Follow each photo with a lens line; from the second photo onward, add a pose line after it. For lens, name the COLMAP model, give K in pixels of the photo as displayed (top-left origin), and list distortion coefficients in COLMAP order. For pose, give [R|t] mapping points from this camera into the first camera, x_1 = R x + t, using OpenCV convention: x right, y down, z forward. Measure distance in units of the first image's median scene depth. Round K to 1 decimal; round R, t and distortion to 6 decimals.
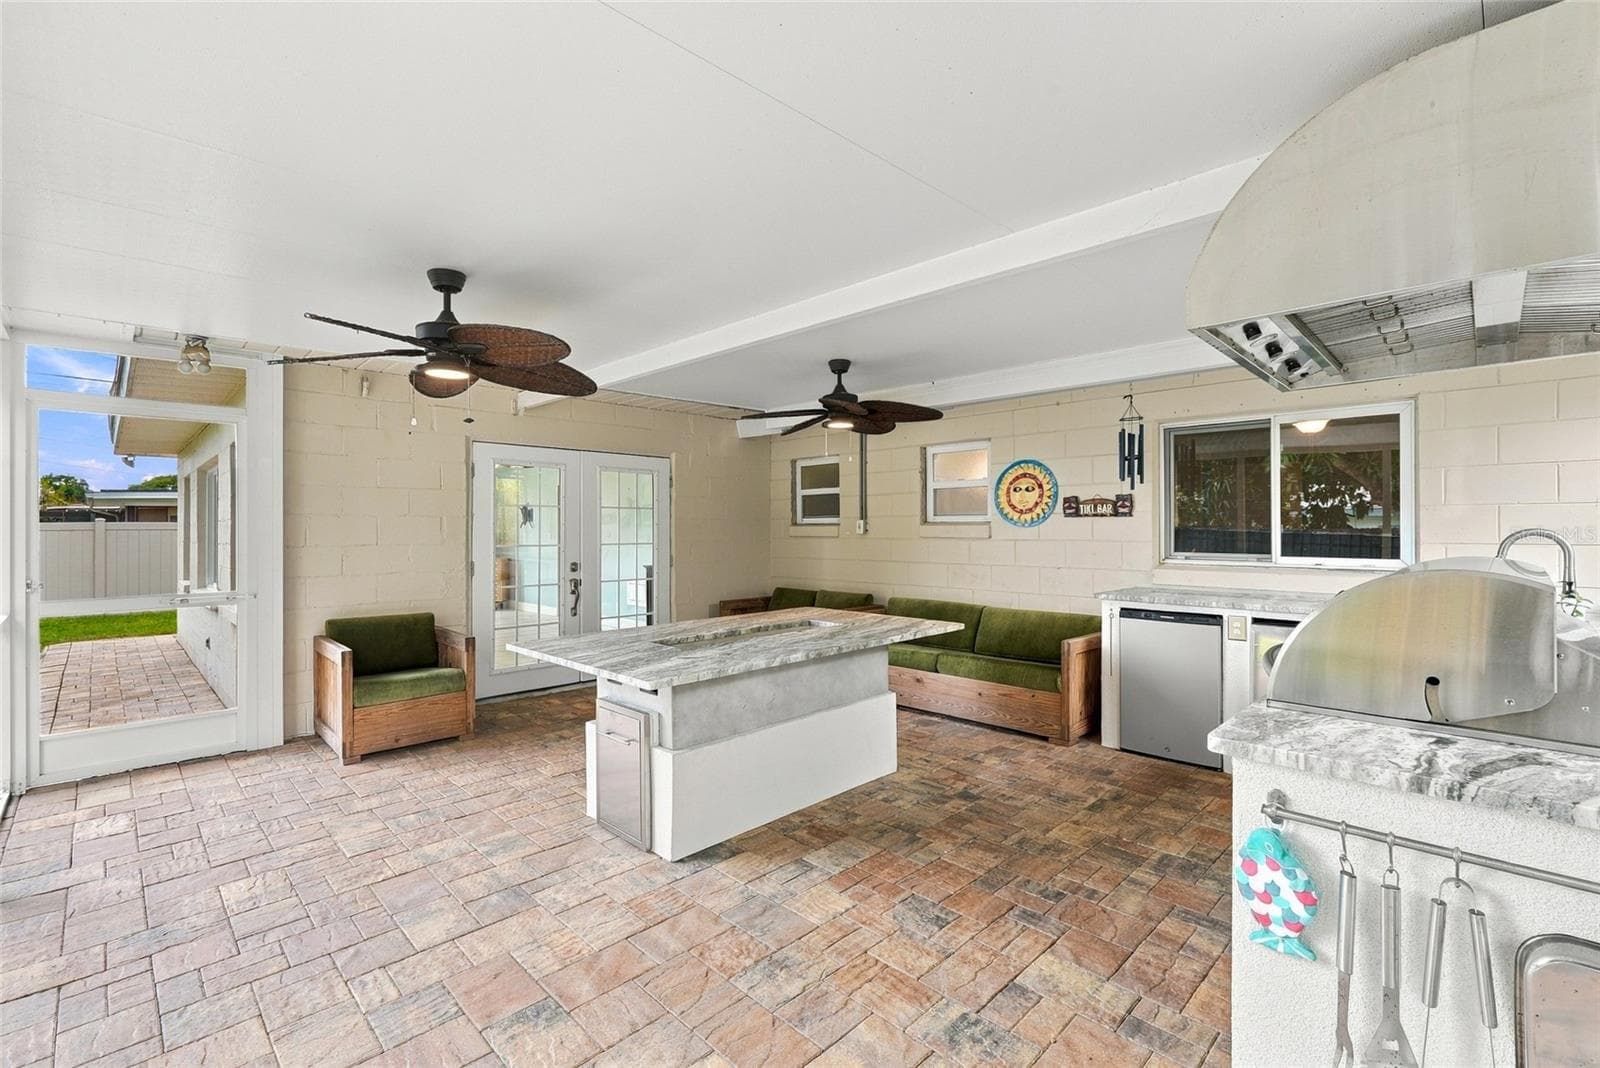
lens RADIAL K [[704.8, 0, 800.7], [0, 704.8, 528.6], [0, 0, 1]] dist [-0.002000, 0.002147]
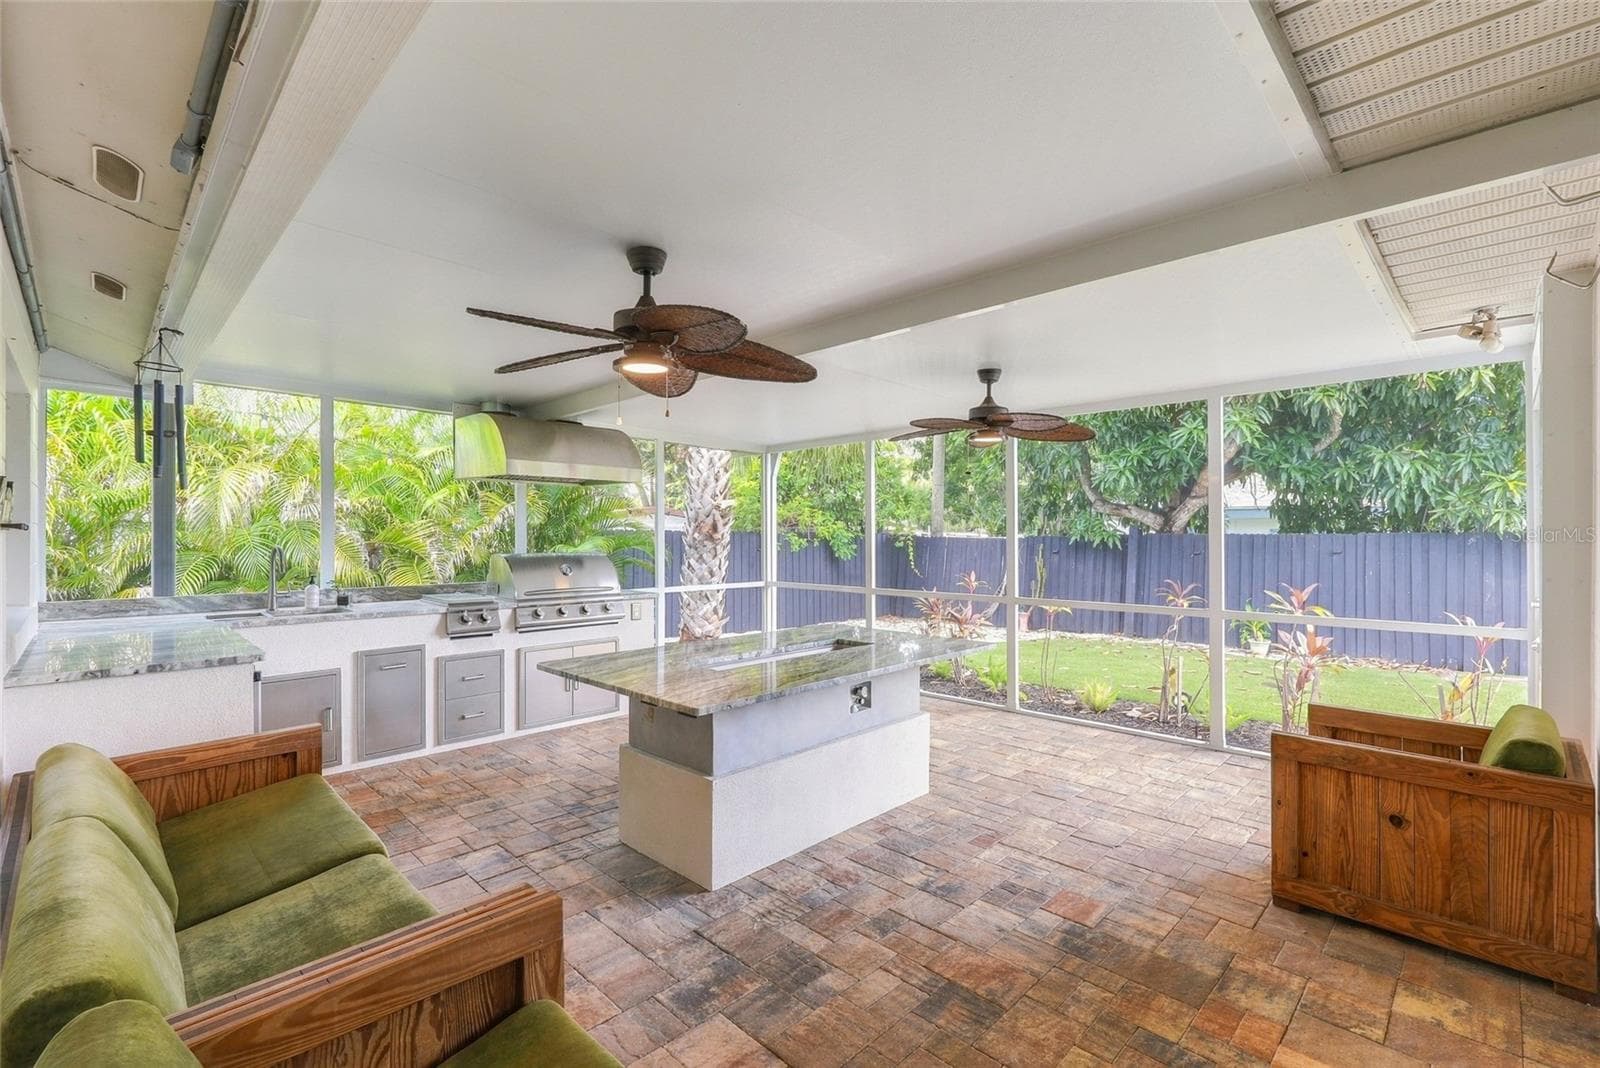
lens RADIAL K [[704.8, 0, 799.3], [0, 704.8, 527.4], [0, 0, 1]] dist [-0.002000, 0.002147]
pose [[-0.999988, 0.003558, -0.003356, -0.067939], [0.003582, 0.999968, -0.007214, -0.016900], [0.003331, -0.007226, -0.999968, 1.653217]]
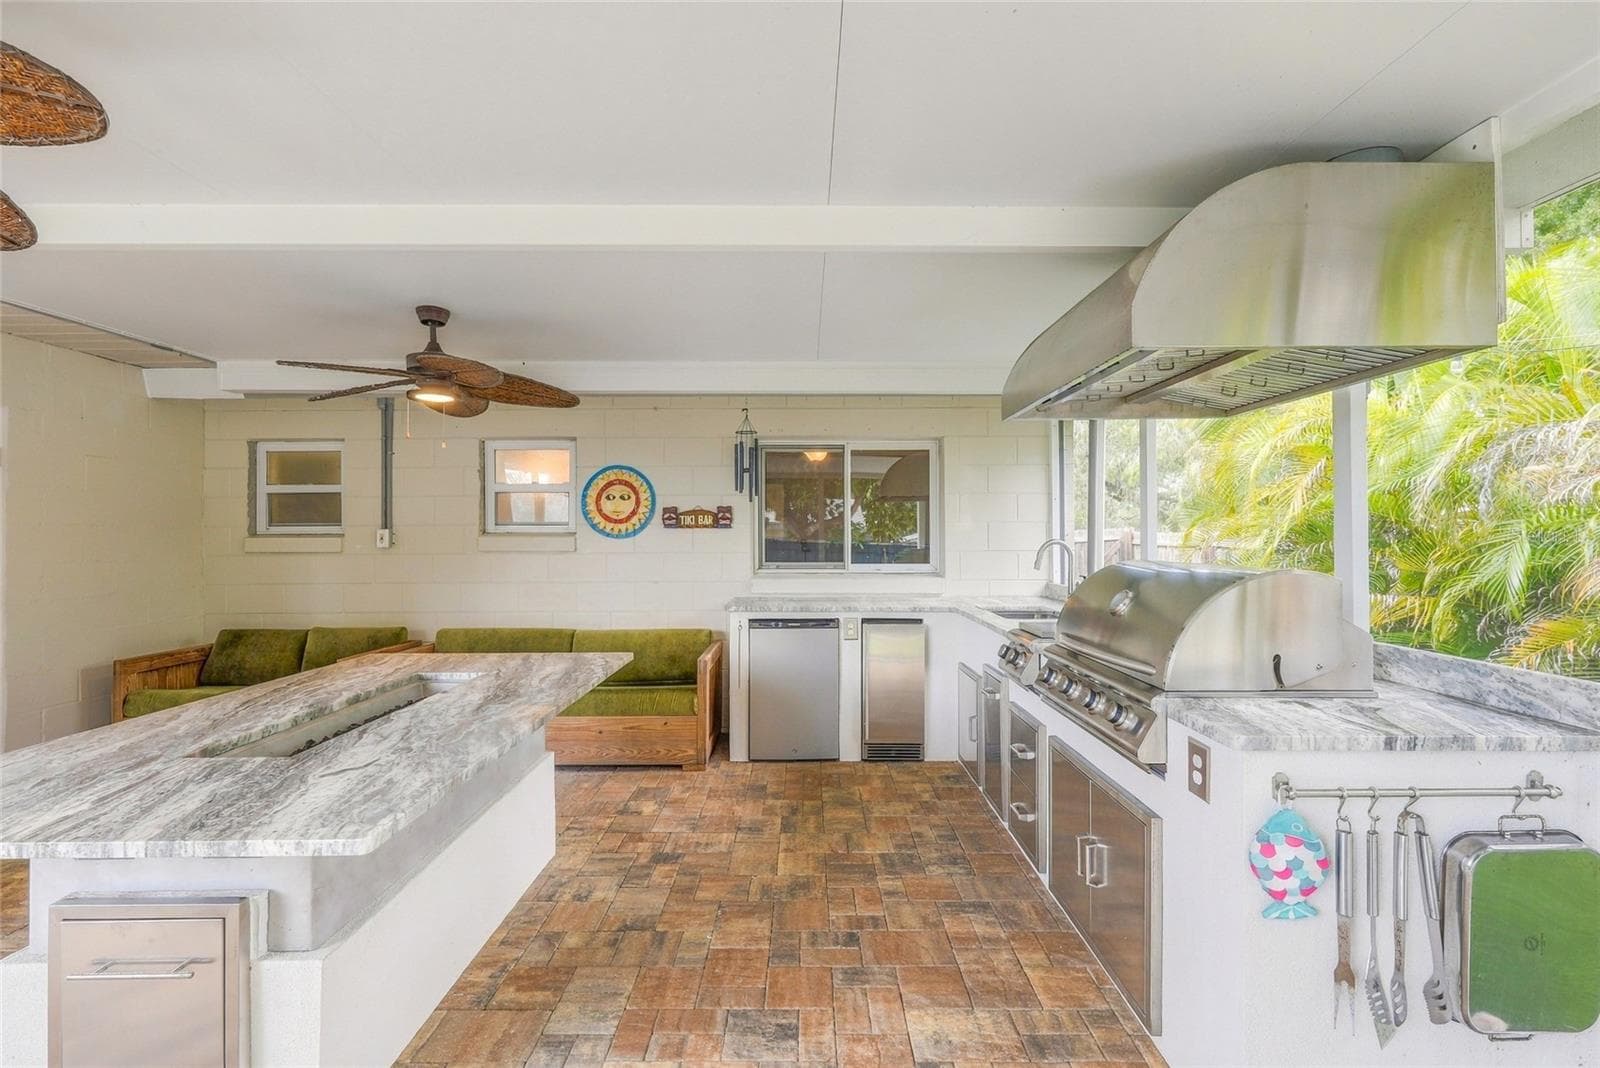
lens RADIAL K [[704.8, 0, 803.4], [0, 704.8, 536.3], [0, 0, 1]] dist [-0.002000, 0.002147]
pose [[0.703286, 0.003742, 0.710897, -0.200498], [0.001680, 0.999975, -0.006926, 0.001744], [-0.710905, 0.006065, 0.703262, 0.235751]]
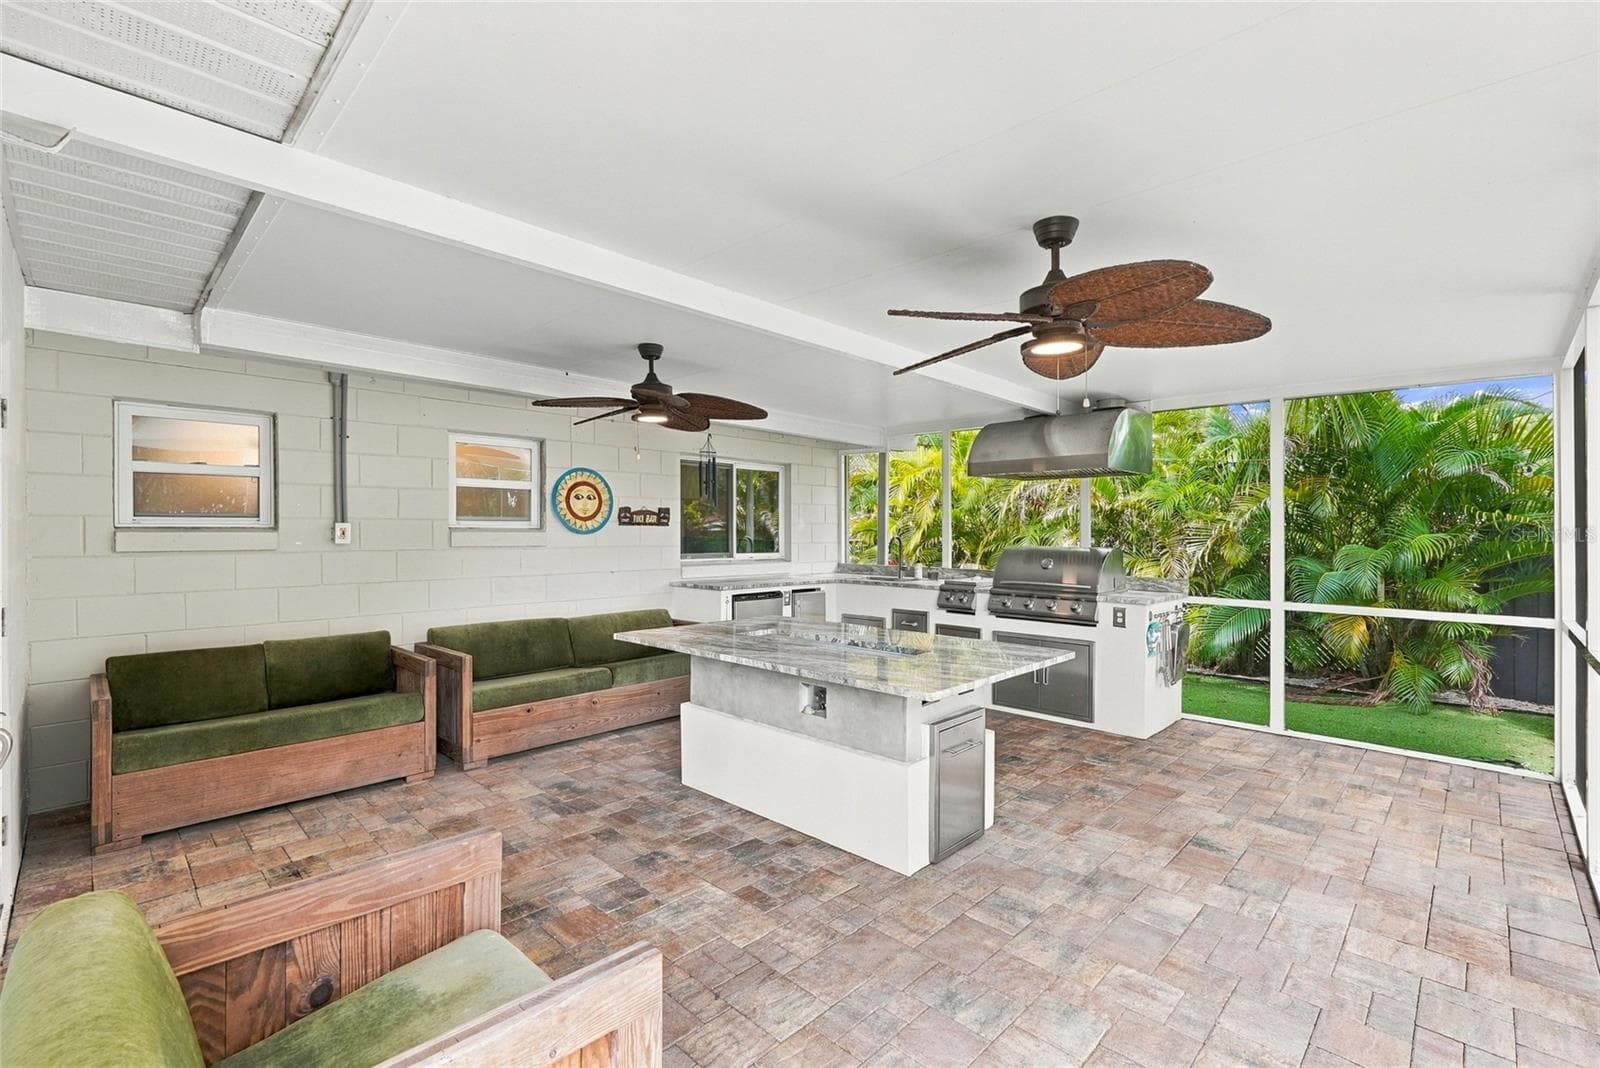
lens RADIAL K [[704.8, 0, 805.4], [0, 704.8, 549.7], [0, 0, 1]] dist [-0.002000, 0.002147]
pose [[-0.017692, -0.020114, 0.999641, -0.868805], [0.000618, 0.999797, 0.020128, -0.000733], [-0.999843, 0.000974, -0.017676, 0.870367]]
